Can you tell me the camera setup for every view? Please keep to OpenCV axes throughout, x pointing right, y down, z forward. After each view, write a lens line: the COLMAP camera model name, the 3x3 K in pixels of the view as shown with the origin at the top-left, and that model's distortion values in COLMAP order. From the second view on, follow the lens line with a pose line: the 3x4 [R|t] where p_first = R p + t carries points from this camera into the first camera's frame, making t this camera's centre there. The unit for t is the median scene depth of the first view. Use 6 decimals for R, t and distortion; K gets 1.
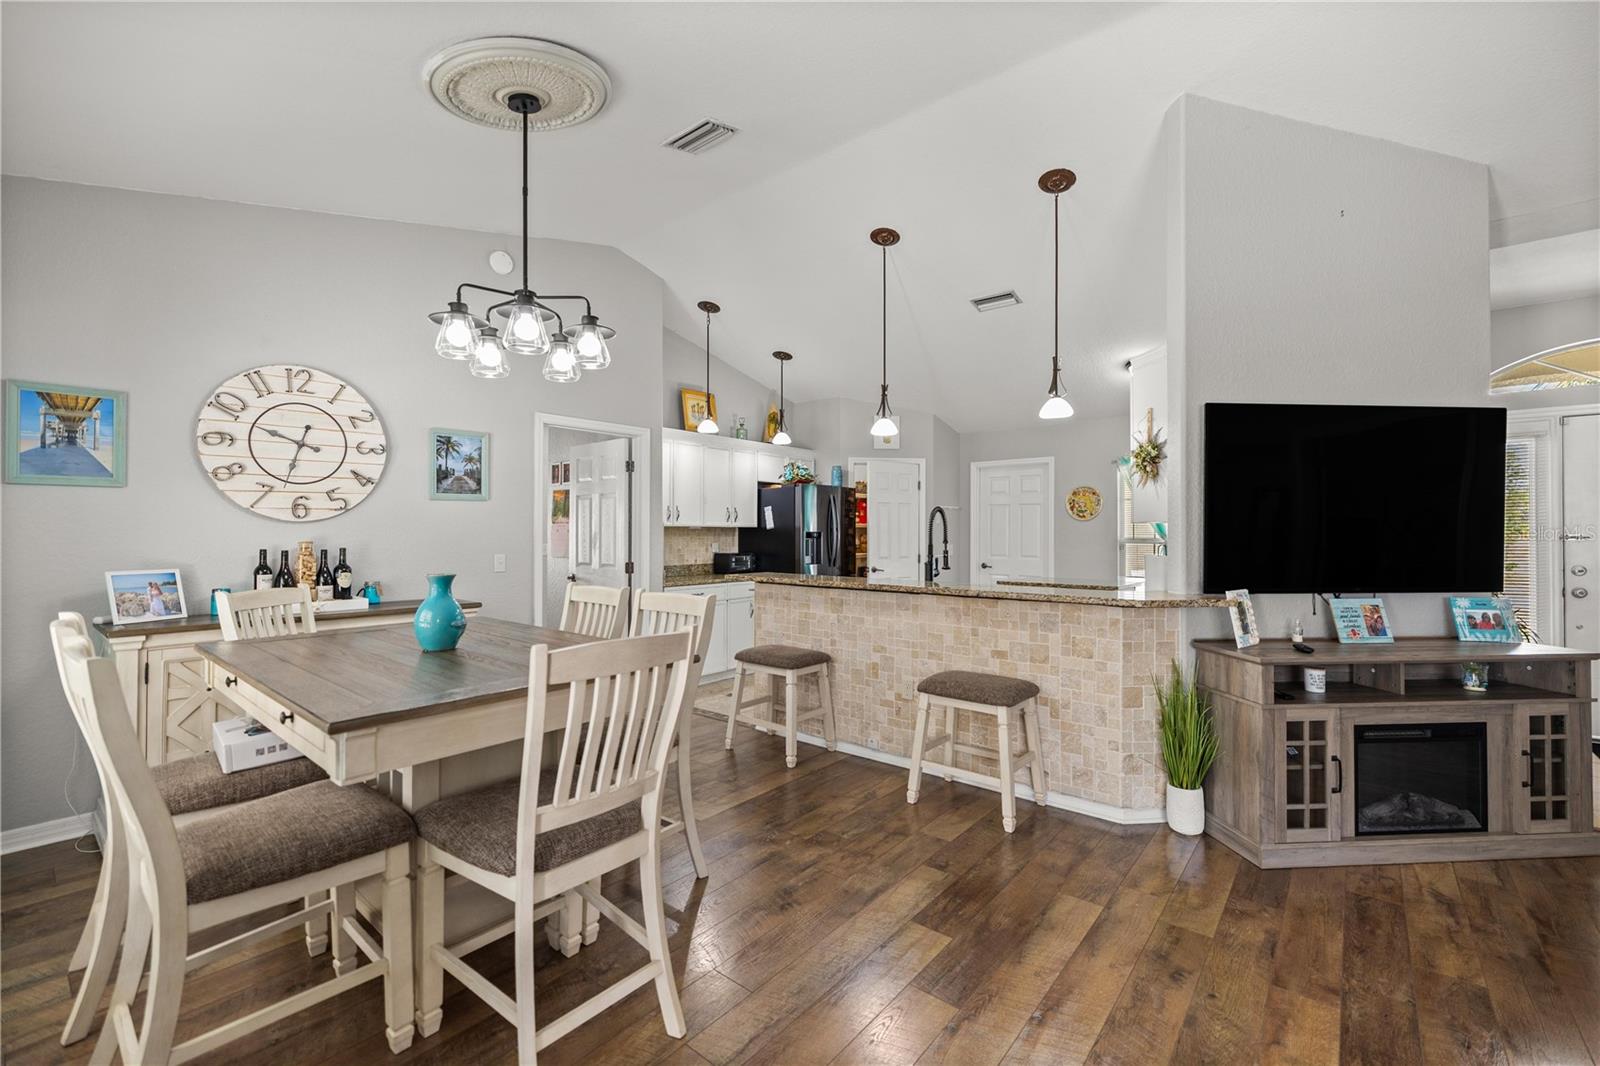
lens RADIAL K [[666.6, 0, 797.7], [0, 666.6, 531.0], [0, 0, 1]] dist [0.001079, 0.000130]
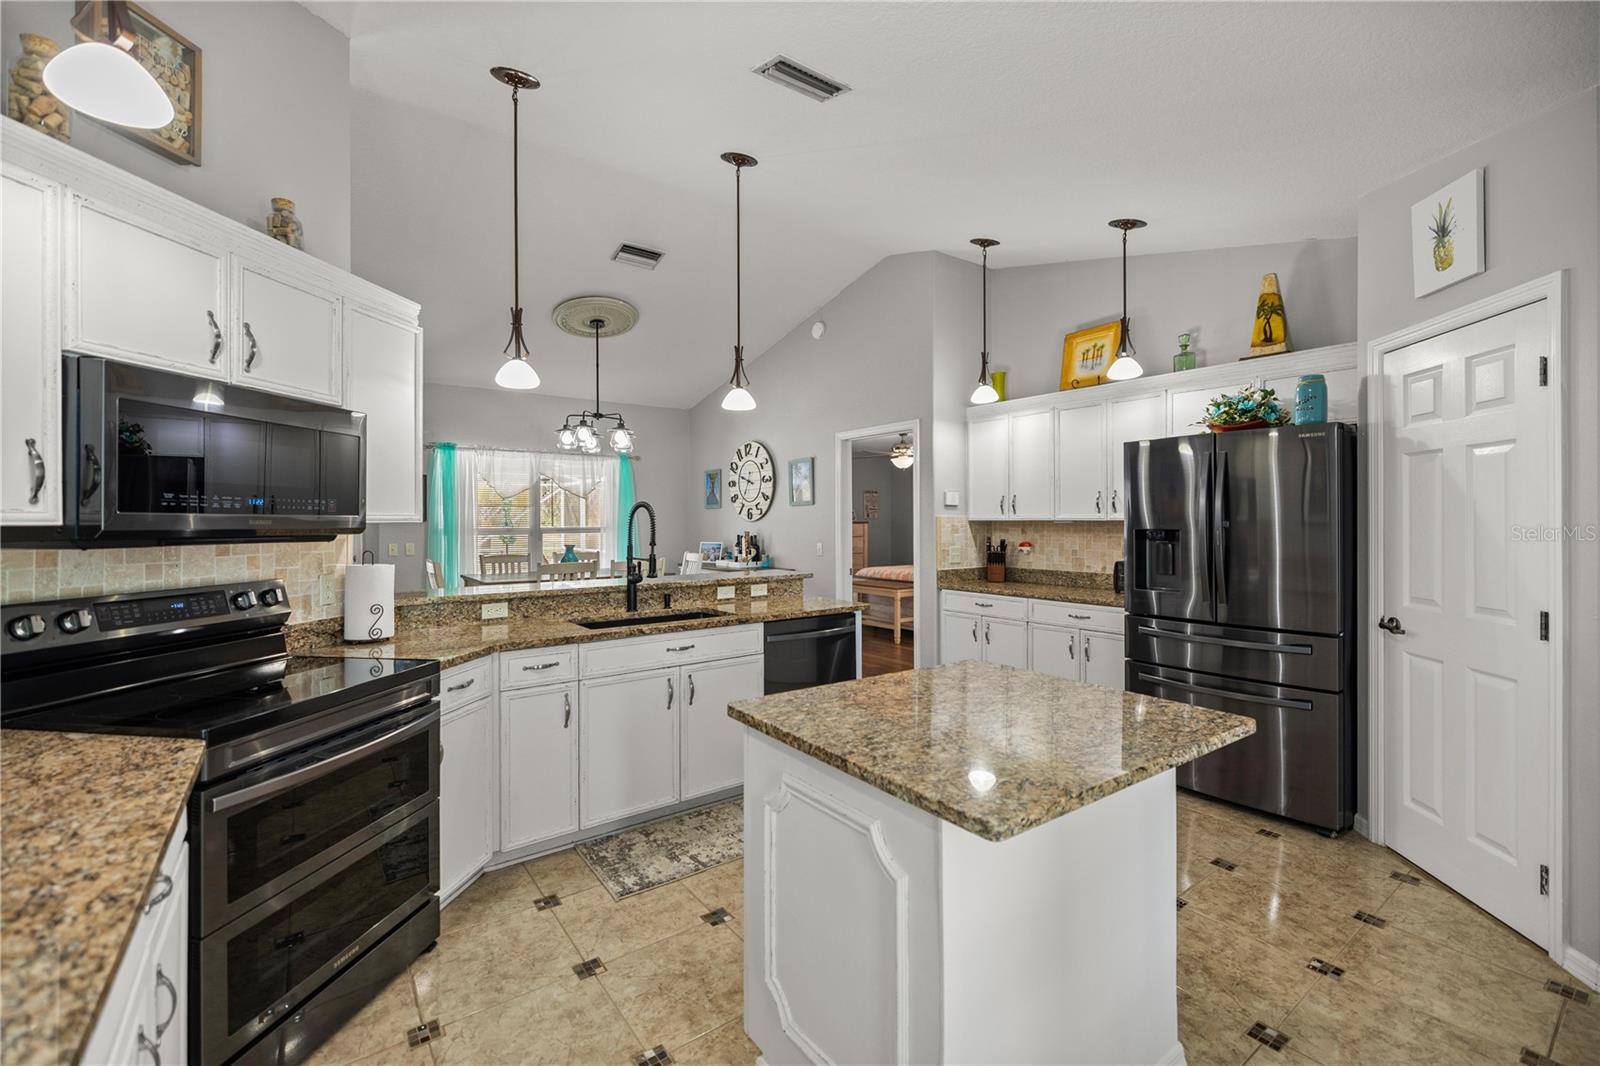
lens RADIAL K [[678.9, 0, 800.0], [0, 678.9, 521.8], [0, 0, 1]] dist [0.000245, 0.000049]
pose [[-0.239521, 0.000222, -0.970891, 0.902526], [0.004359, 0.999990, -0.000847, -0.008145], [0.970881, -0.004435, -0.239519, 1.271907]]
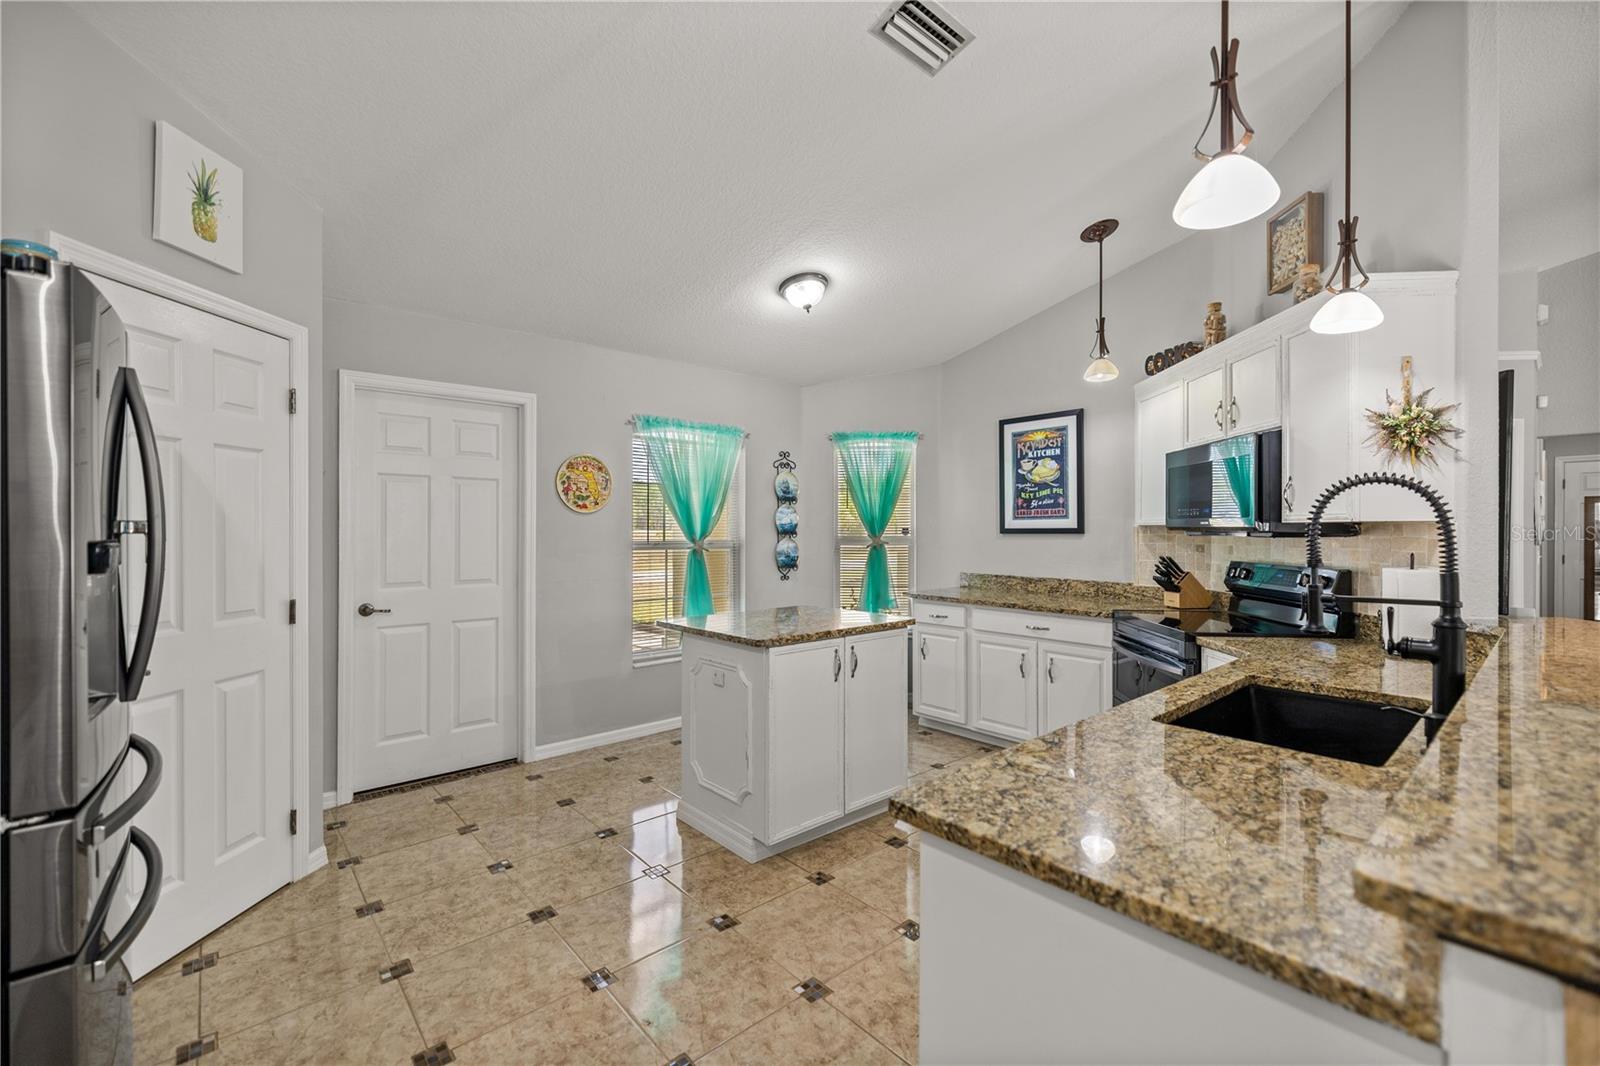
lens RADIAL K [[666.6, 0, 797.7], [0, 666.6, 531.0], [0, 0, 1]] dist [0.001079, 0.000130]
pose [[0.161688, -0.003066, 0.986837, -0.195739], [0.002832, 0.999992, 0.002643, -0.001332], [-0.986838, 0.002368, 0.161696, 1.147671]]
